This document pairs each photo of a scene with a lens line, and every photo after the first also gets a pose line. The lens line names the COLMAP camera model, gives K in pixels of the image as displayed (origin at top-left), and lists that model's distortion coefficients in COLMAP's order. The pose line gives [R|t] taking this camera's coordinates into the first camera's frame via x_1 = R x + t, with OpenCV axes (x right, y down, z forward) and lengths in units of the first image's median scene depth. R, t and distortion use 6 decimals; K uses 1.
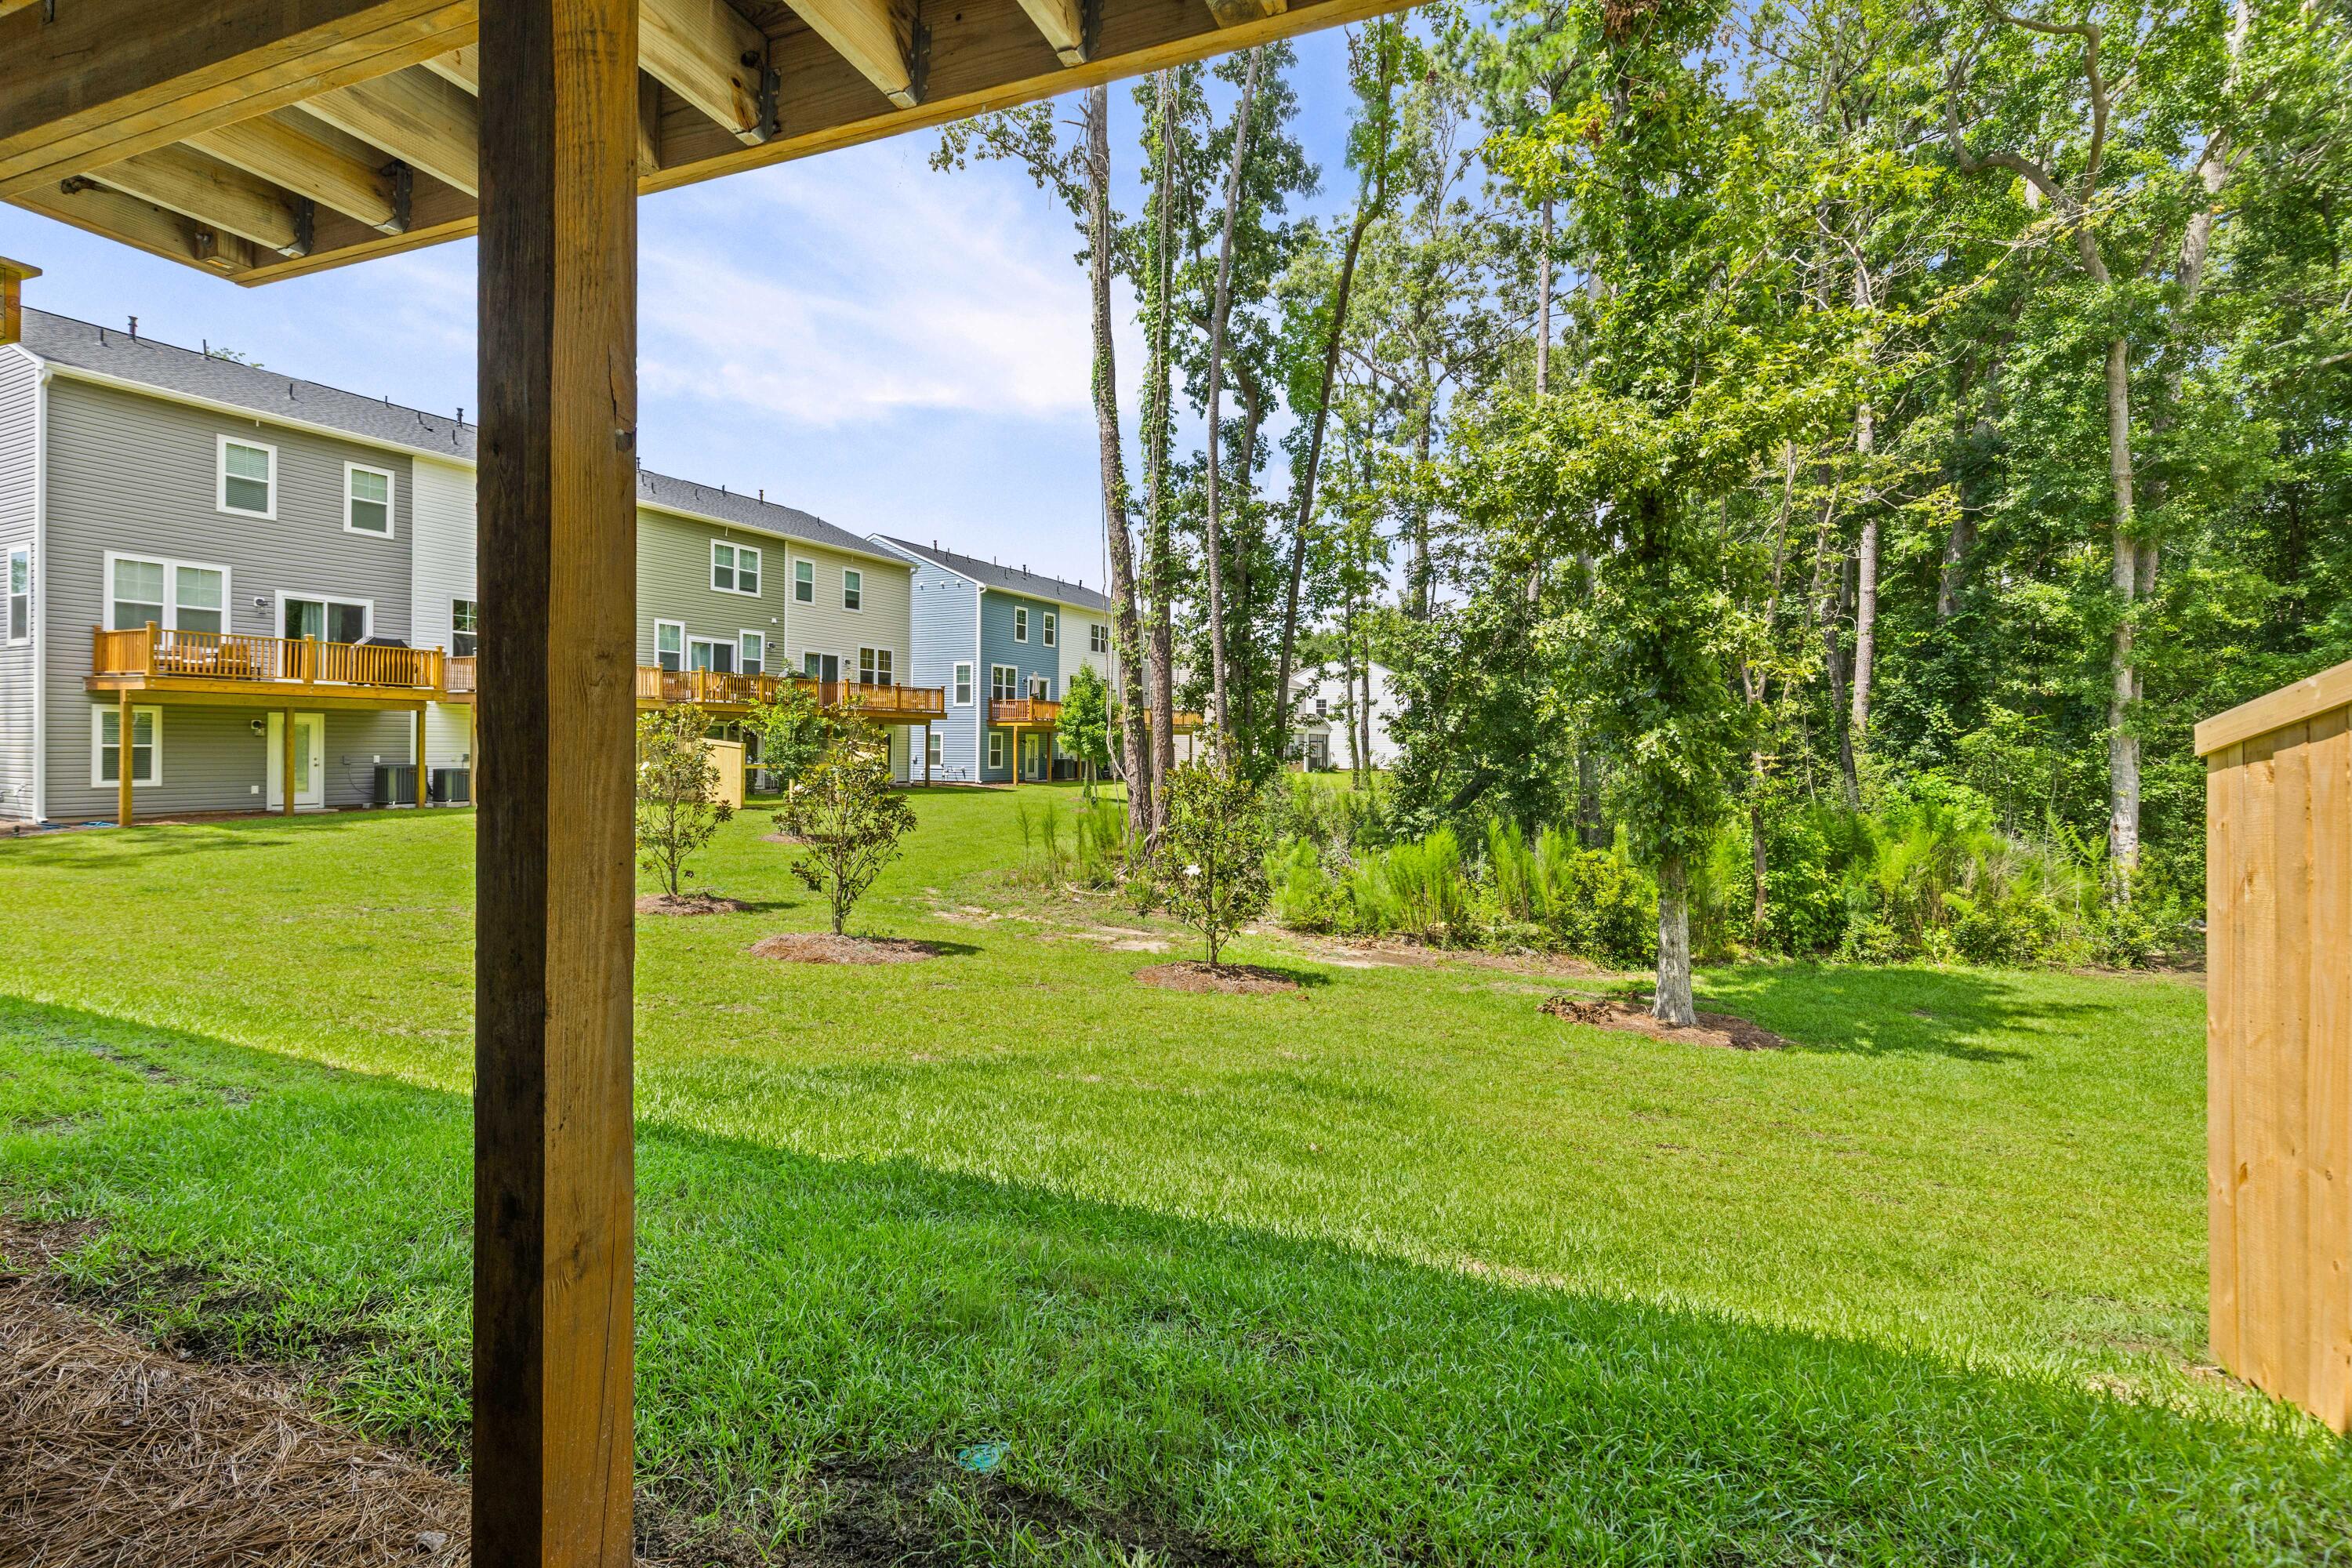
lens RADIAL K [[1084.2, 0, 1176.0], [0, 1084.2, 784.0], [0, 0, 1]] dist [0.010441, -0.000770]
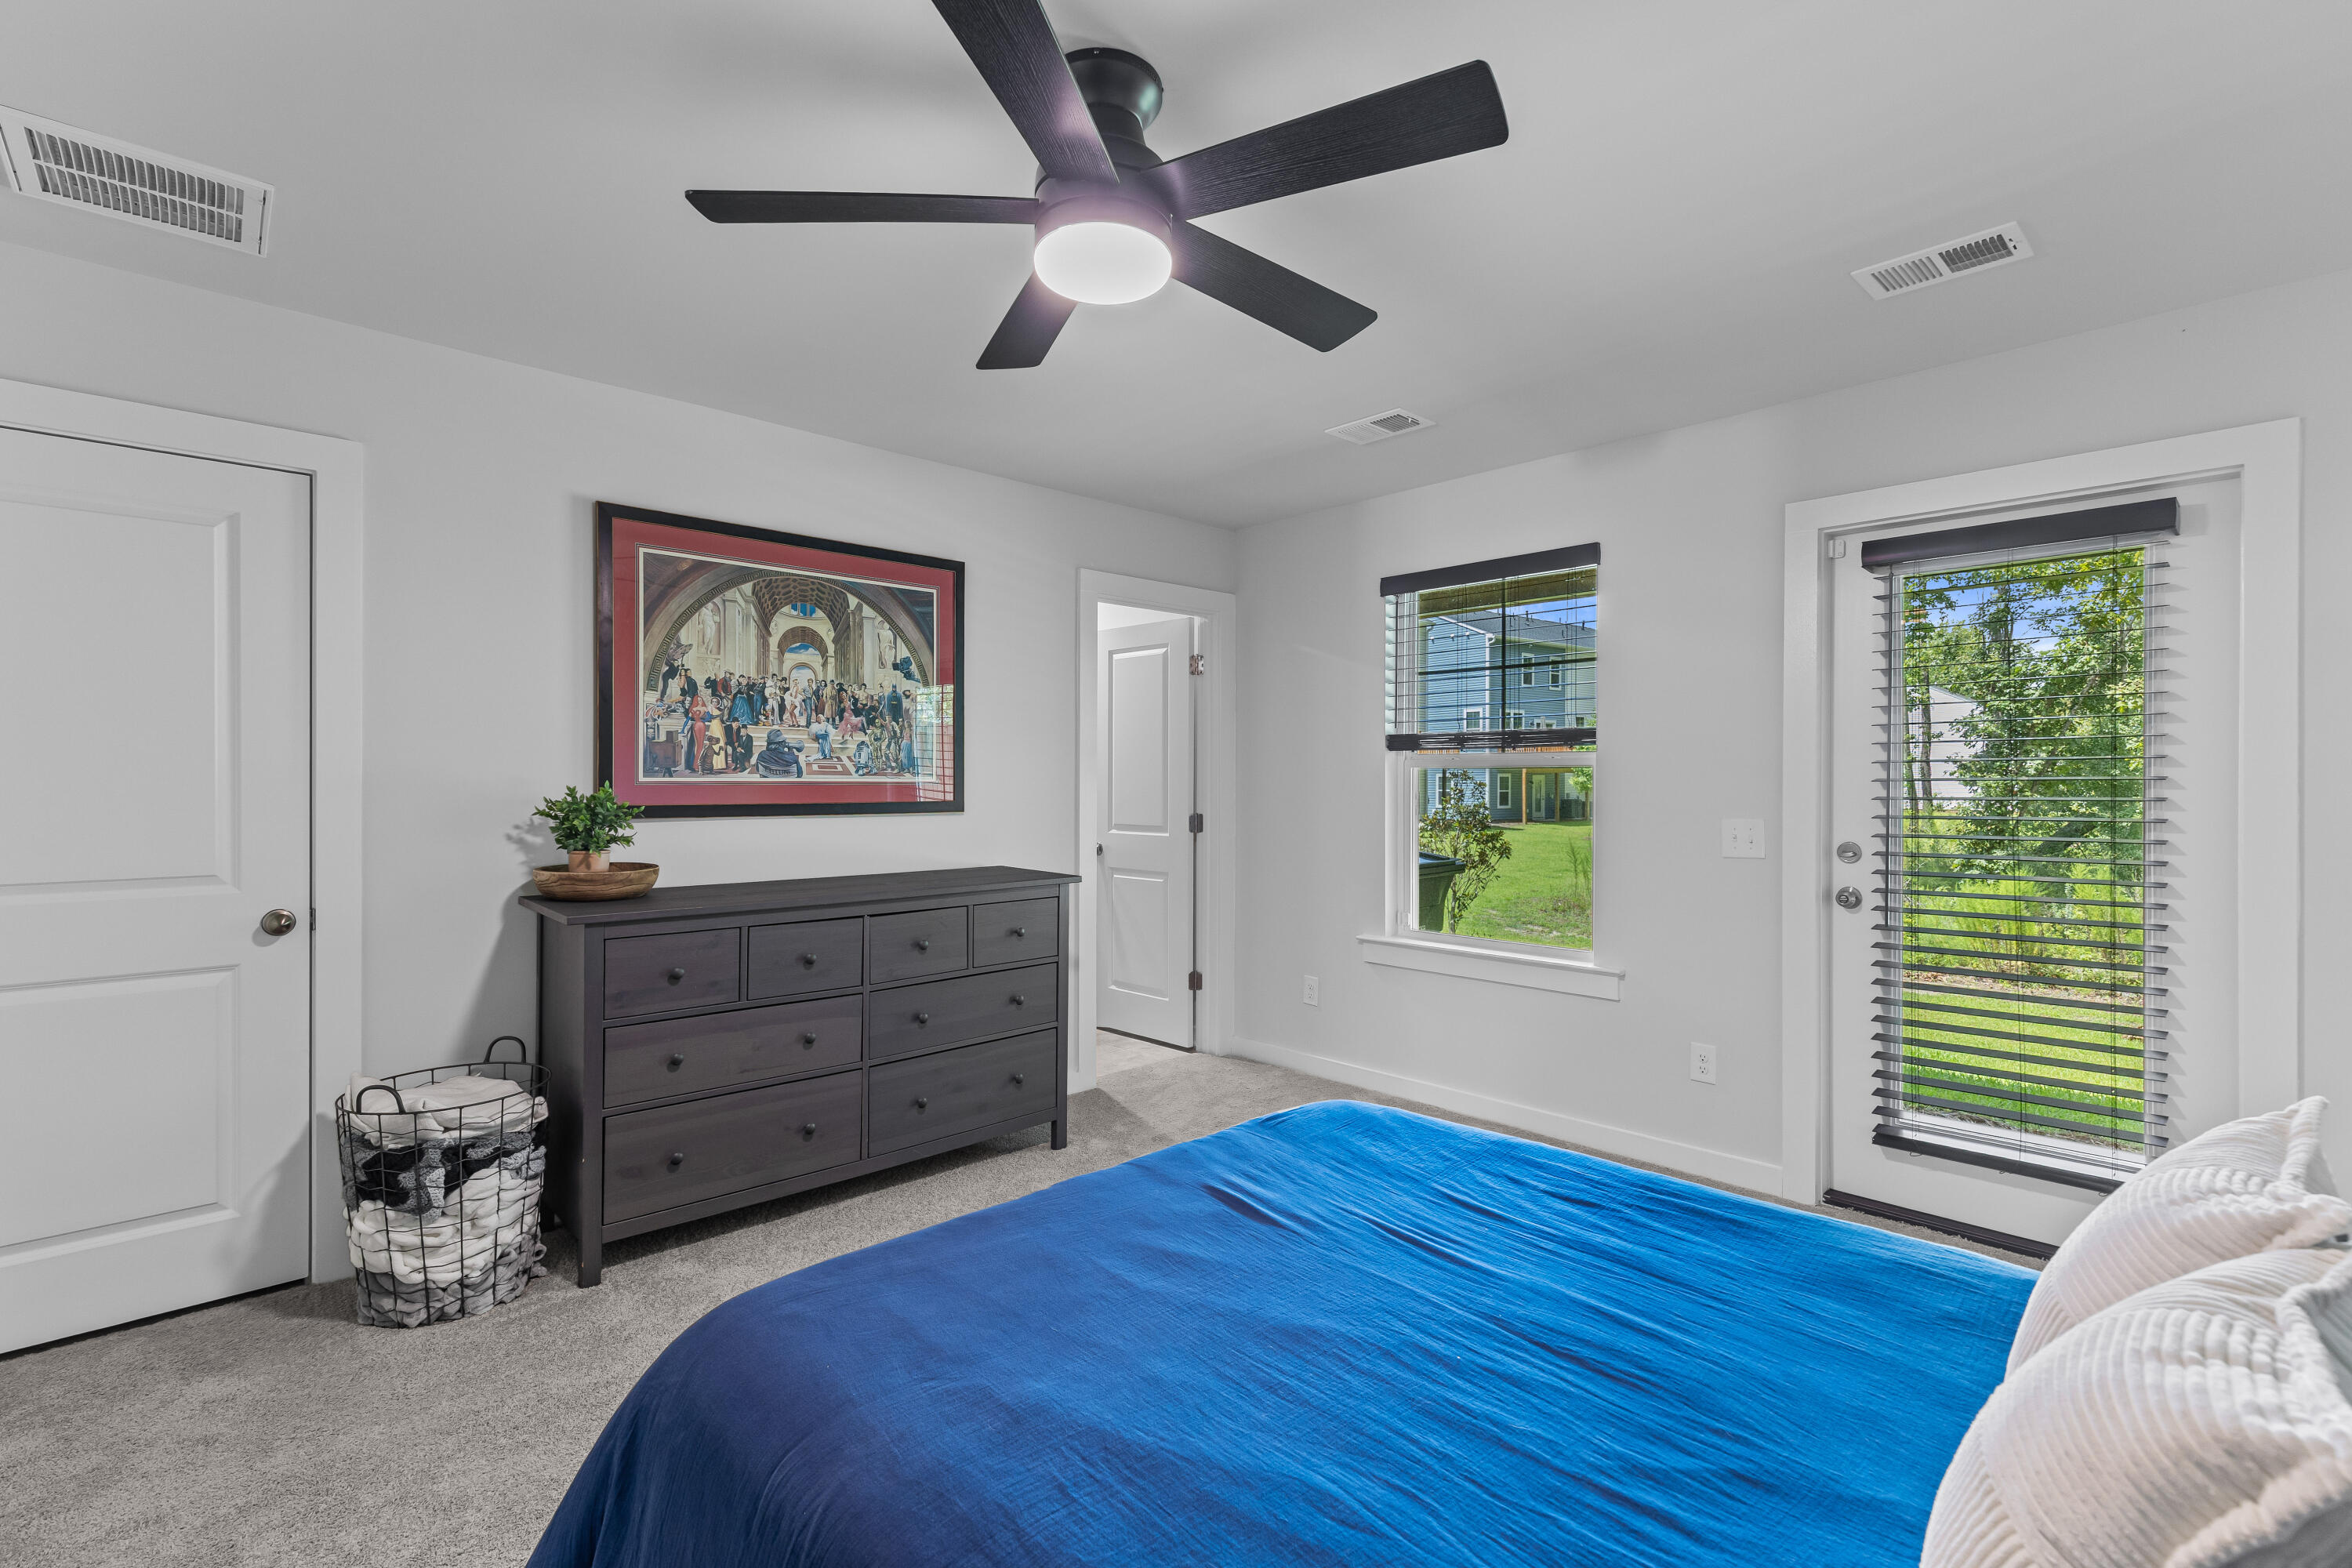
lens RADIAL K [[1084.2, 0, 1176.0], [0, 1084.2, 784.0], [0, 0, 1]] dist [0.010441, -0.000770]
pose [[0.908748, -0.005758, -0.417306, -0.028485], [-0.008938, 0.999407, -0.033254, 0.000200], [0.417250, 0.033949, 0.908158, -0.157252]]
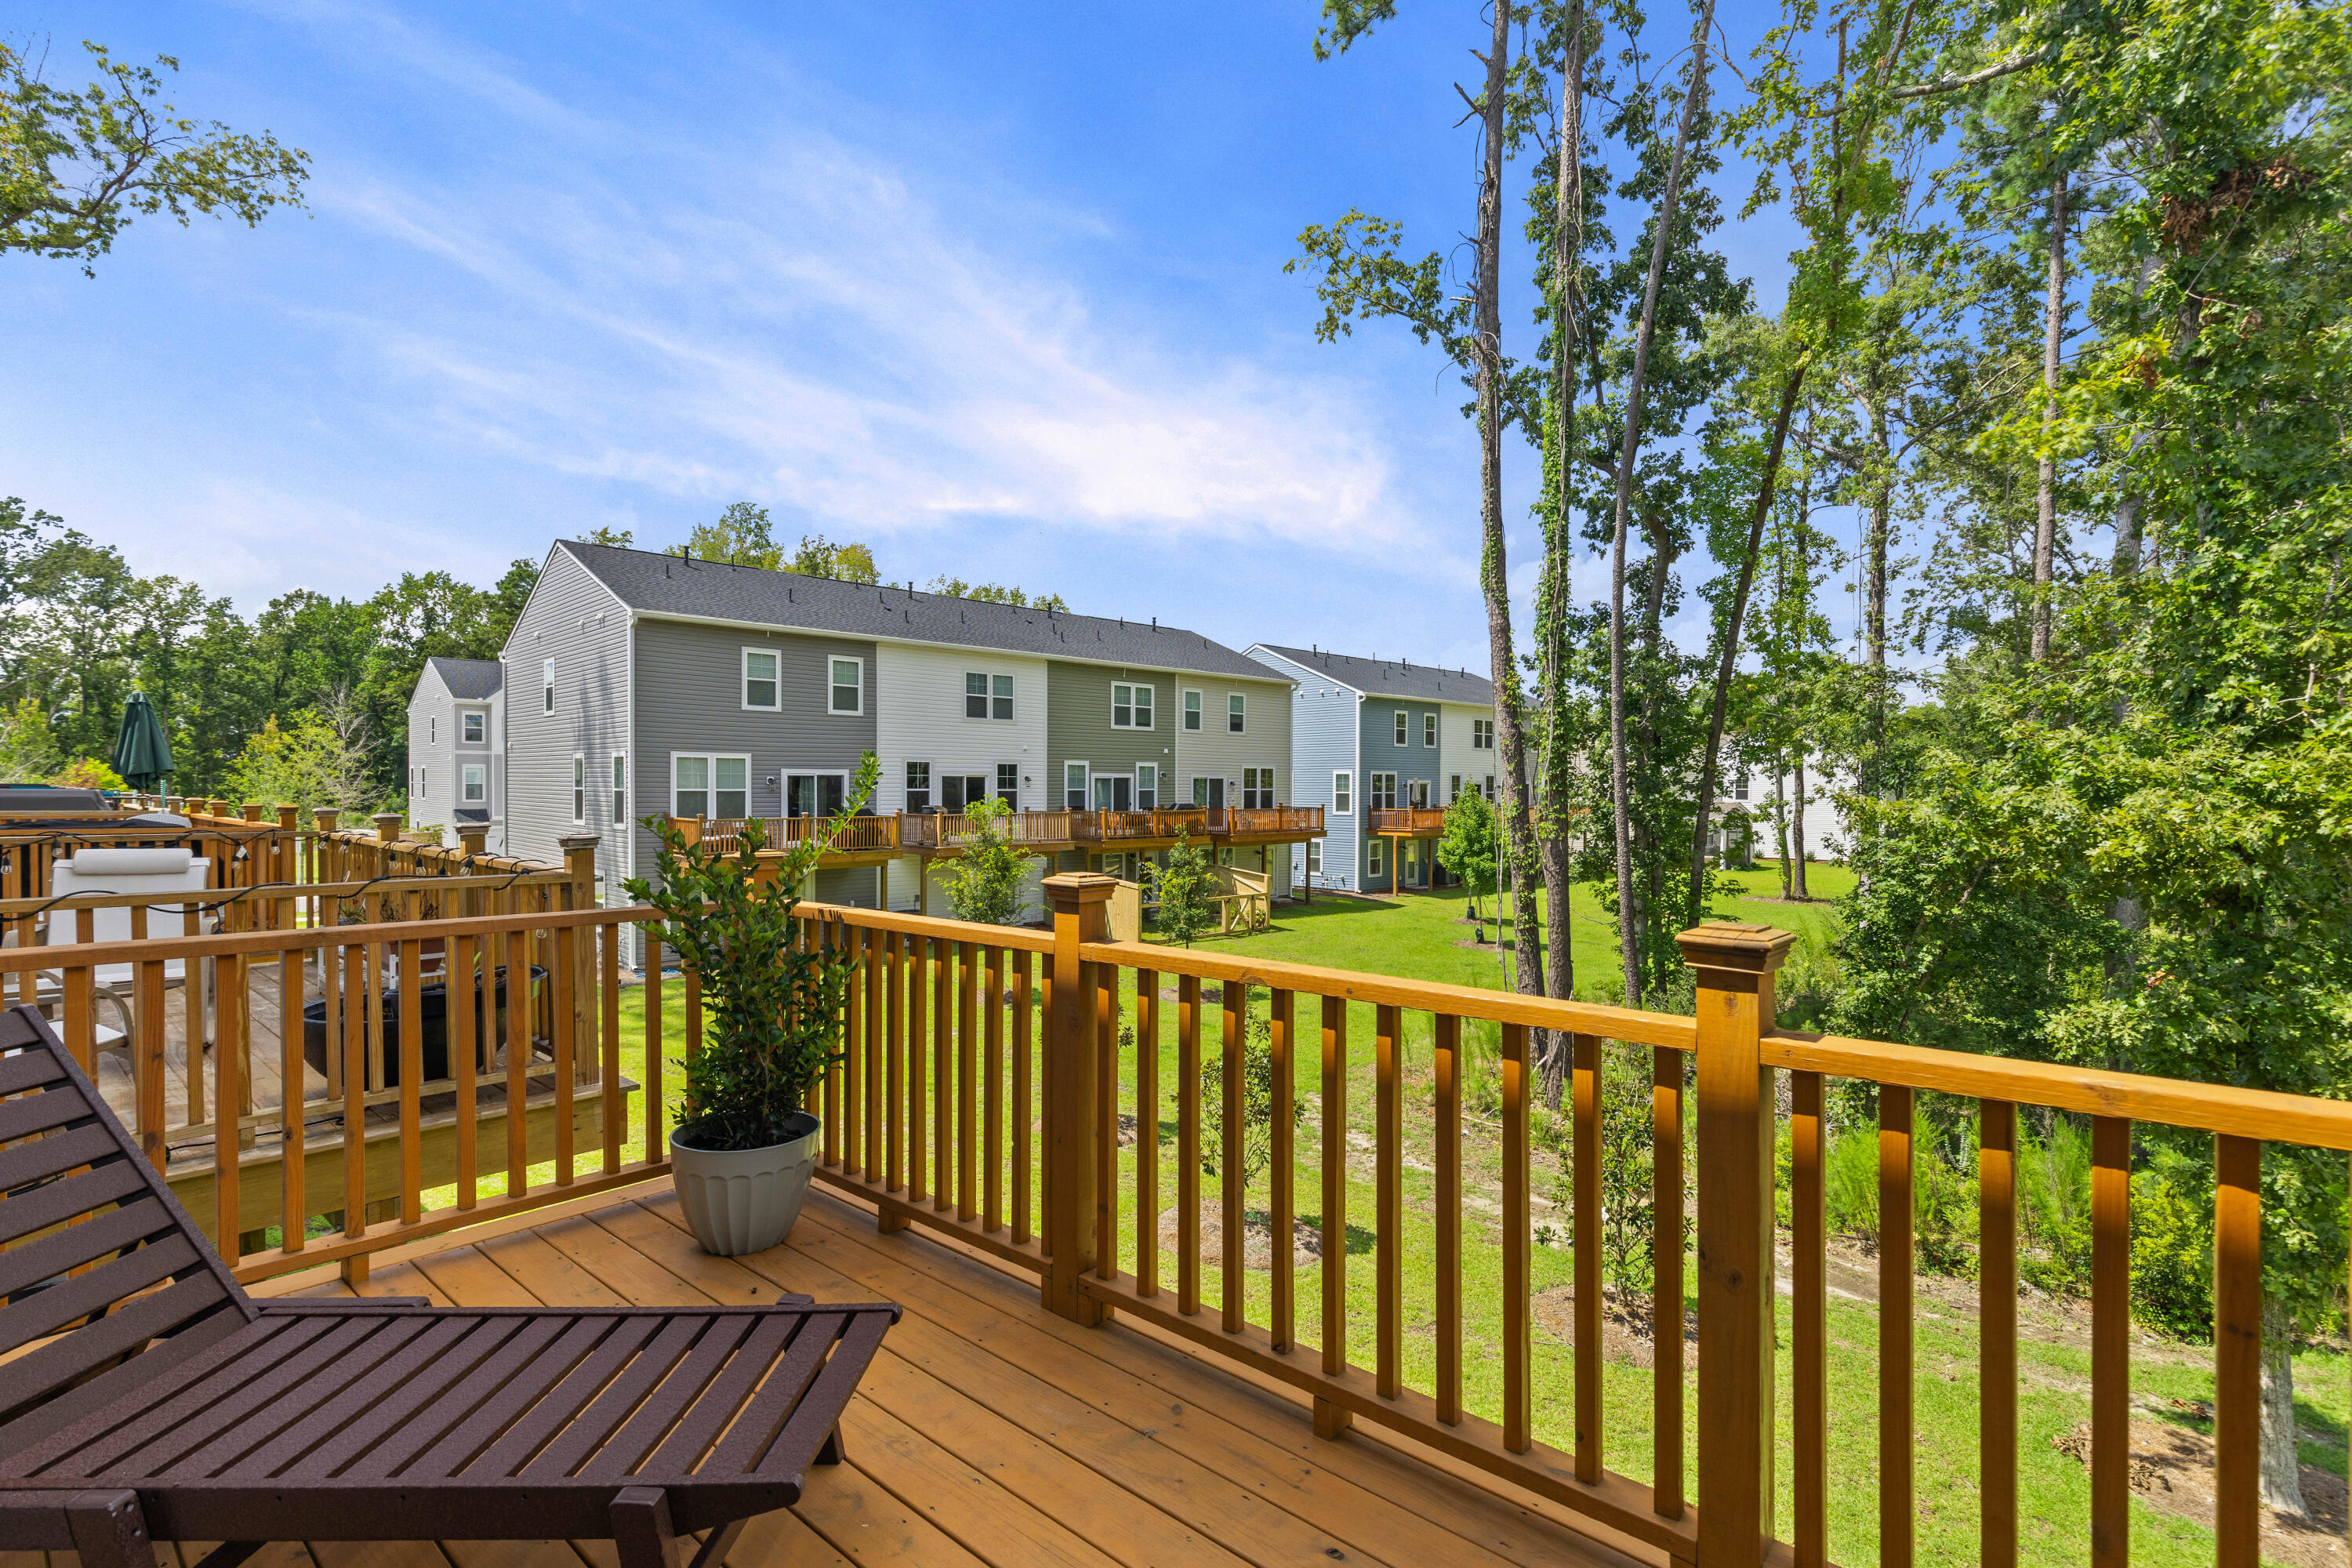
lens RADIAL K [[1090.5, 0, 1183.8], [0, 1090.5, 830.2], [0, 0, 1]] dist [0.019901, -0.011580]
pose [[0.944363, -0.000170, -0.328905, -0.006273], [0.003360, 0.999953, 0.009131, -0.116494], [0.328888, -0.009728, 0.944319, 0.003574]]
